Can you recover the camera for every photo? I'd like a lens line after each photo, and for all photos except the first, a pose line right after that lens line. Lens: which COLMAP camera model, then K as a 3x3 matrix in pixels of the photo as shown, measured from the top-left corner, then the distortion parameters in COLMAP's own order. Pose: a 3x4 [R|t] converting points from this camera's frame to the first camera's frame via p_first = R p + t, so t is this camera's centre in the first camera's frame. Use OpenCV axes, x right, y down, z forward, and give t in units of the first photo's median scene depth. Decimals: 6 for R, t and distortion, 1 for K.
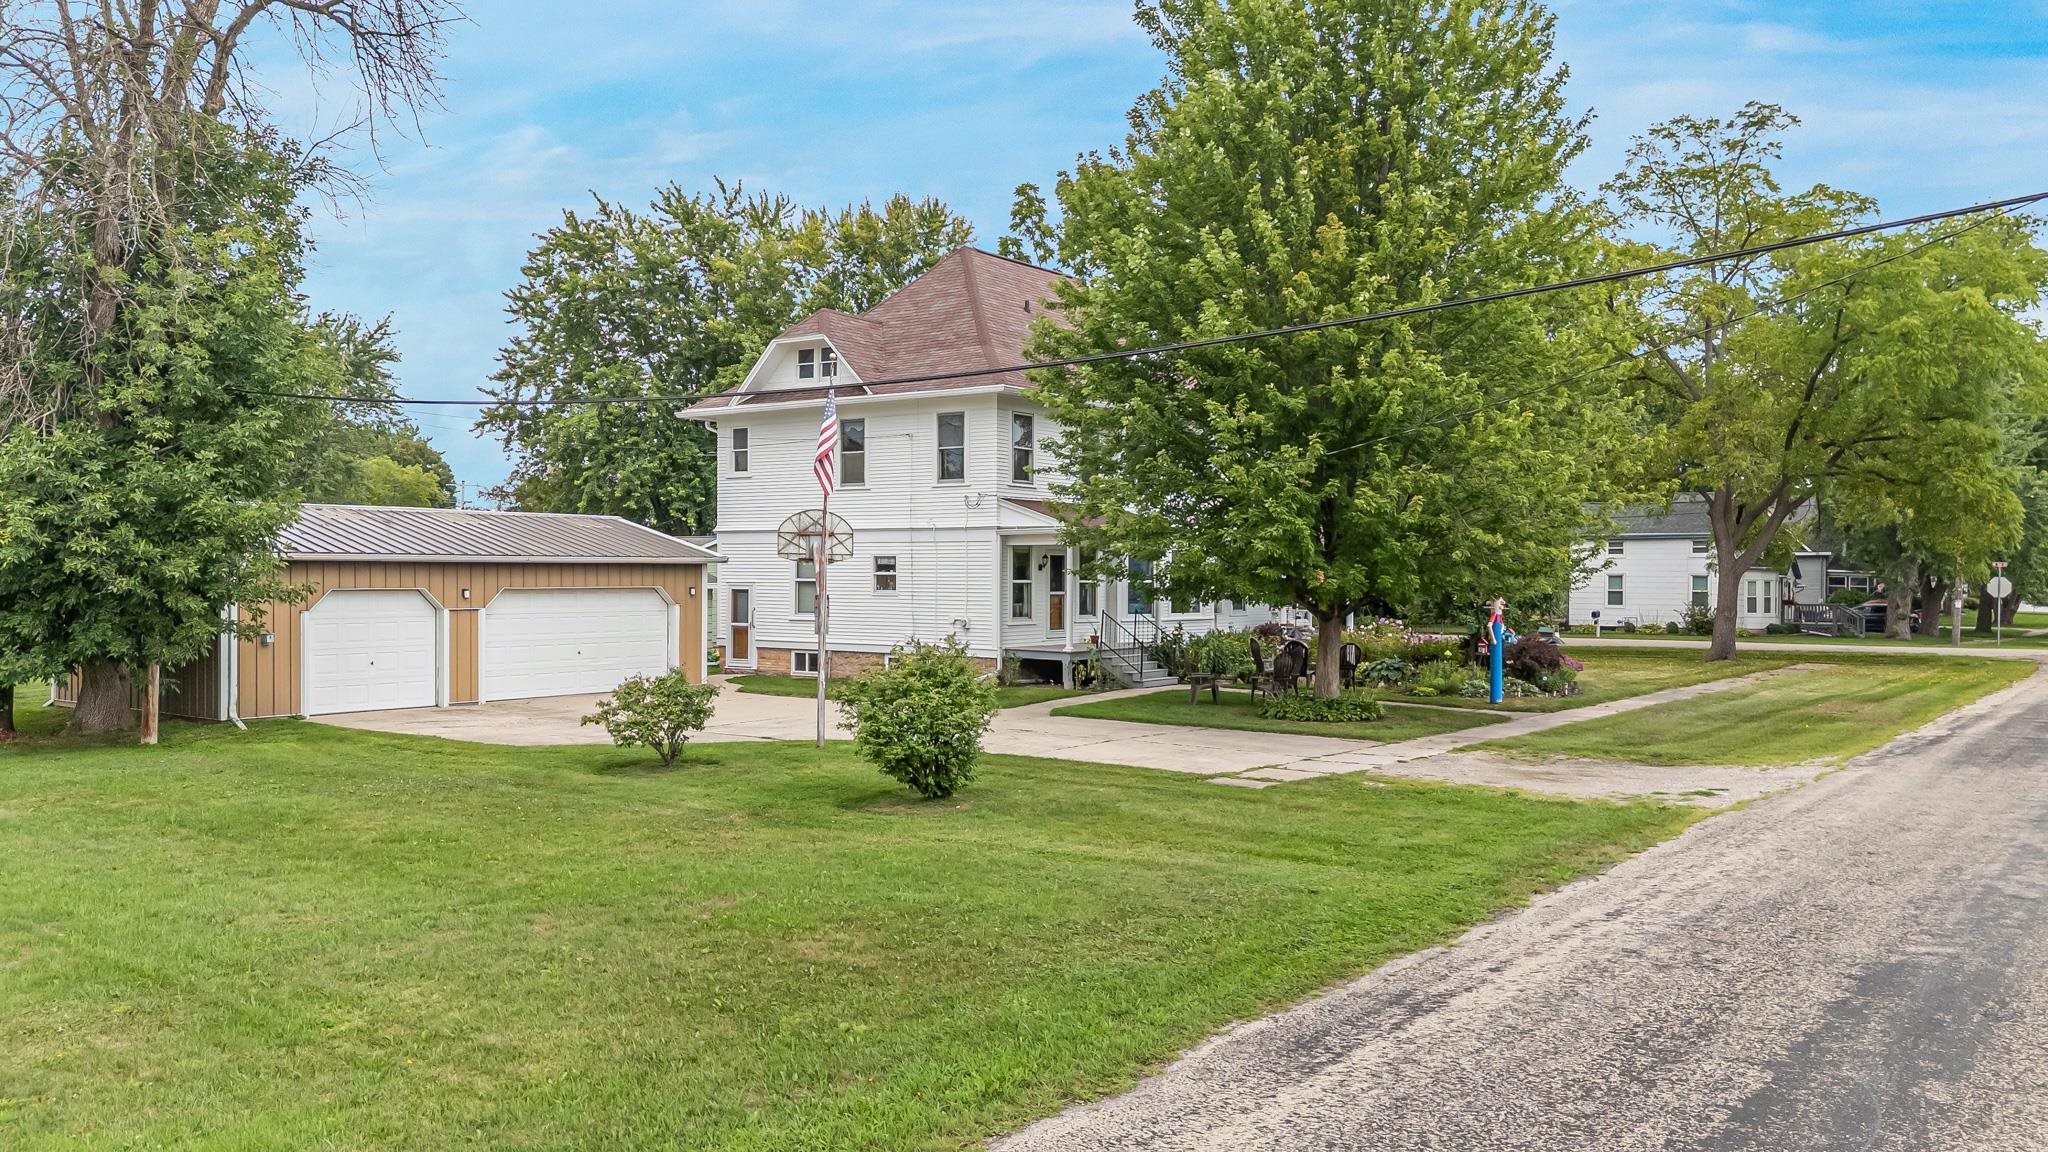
lens RADIAL K [[1510.6, 0, 1027.6], [0, 1510.6, 521.9], [0, 0, 1]] dist [0.006091, 0.000986]
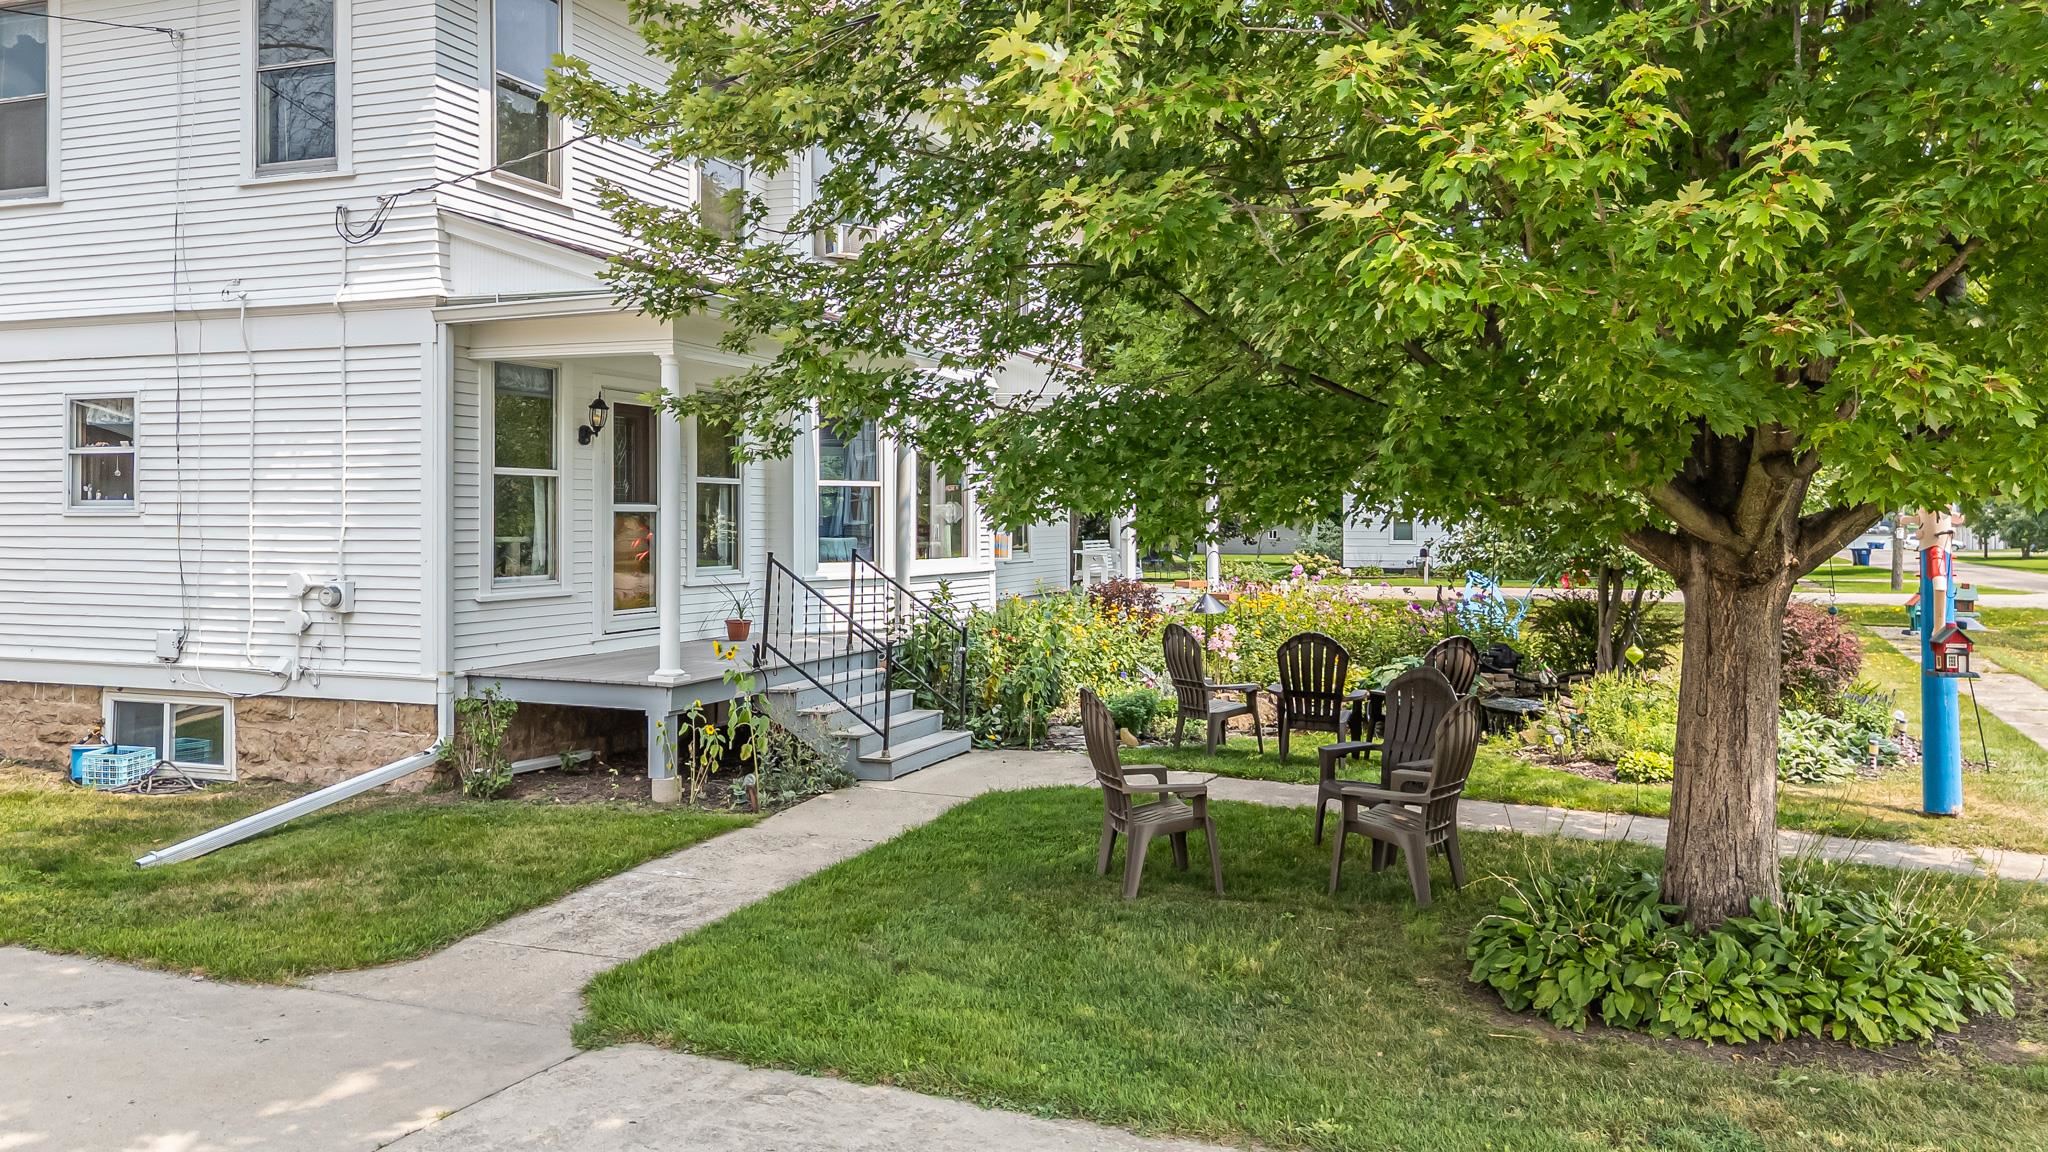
lens RADIAL K [[1510.6, 0, 1027.6], [0, 1510.6, 521.9], [0, 0, 1]] dist [0.006091, 0.000986]
pose [[0.966007, -0.006327, 0.258439, 0.017497], [-0.002834, 0.999381, 0.035061, 0.038600], [-0.258501, -0.034602, 0.965391, 0.638233]]
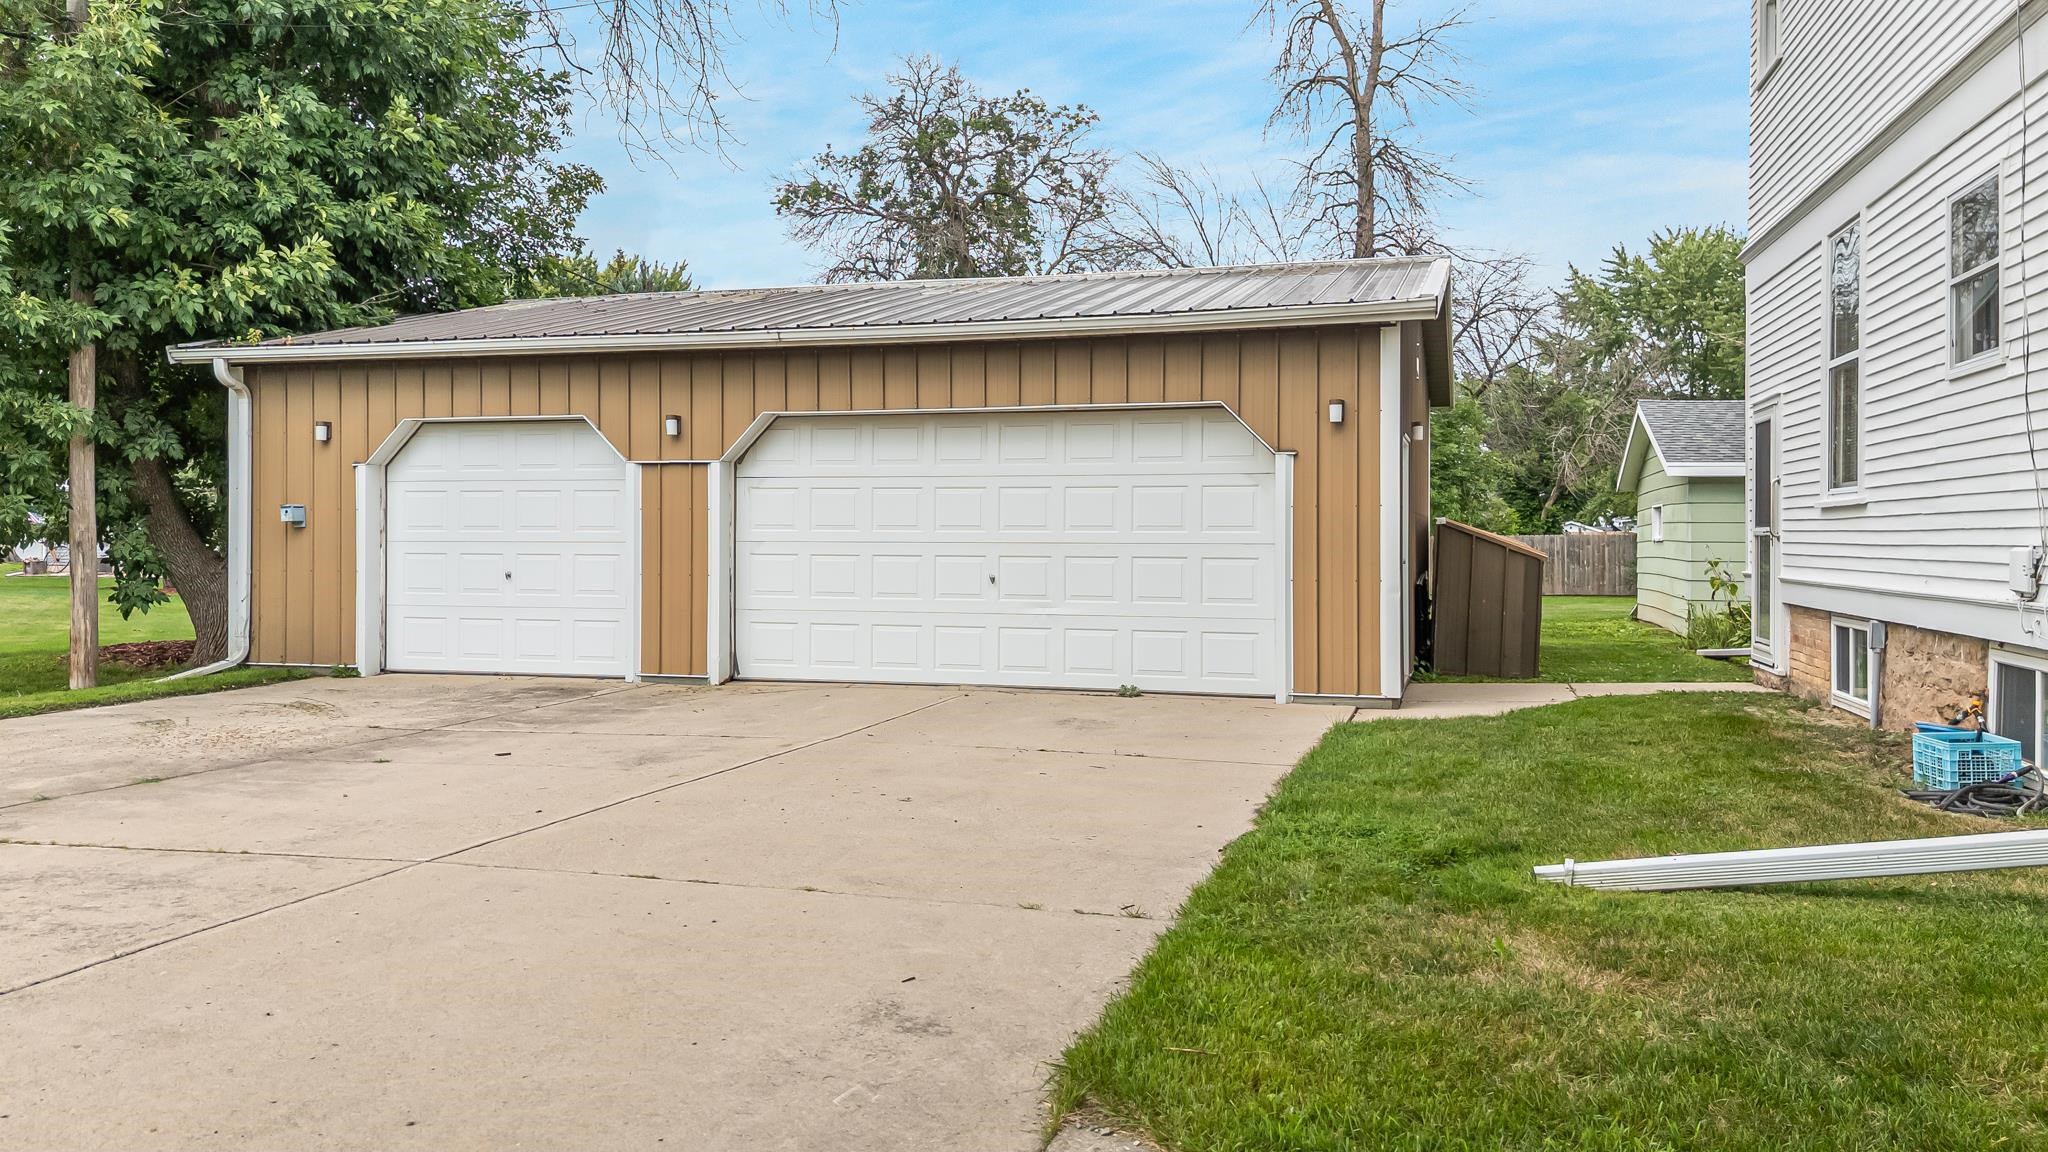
lens RADIAL K [[1510.6, 0, 1027.6], [0, 1510.6, 521.9], [0, 0, 1]] dist [0.006091, 0.000986]
pose [[0.357568, -0.011342, -0.933818, 0.060102], [0.027830, 0.999612, -0.001484, 0.067766], [0.933472, -0.025458, 0.357745, 0.812666]]
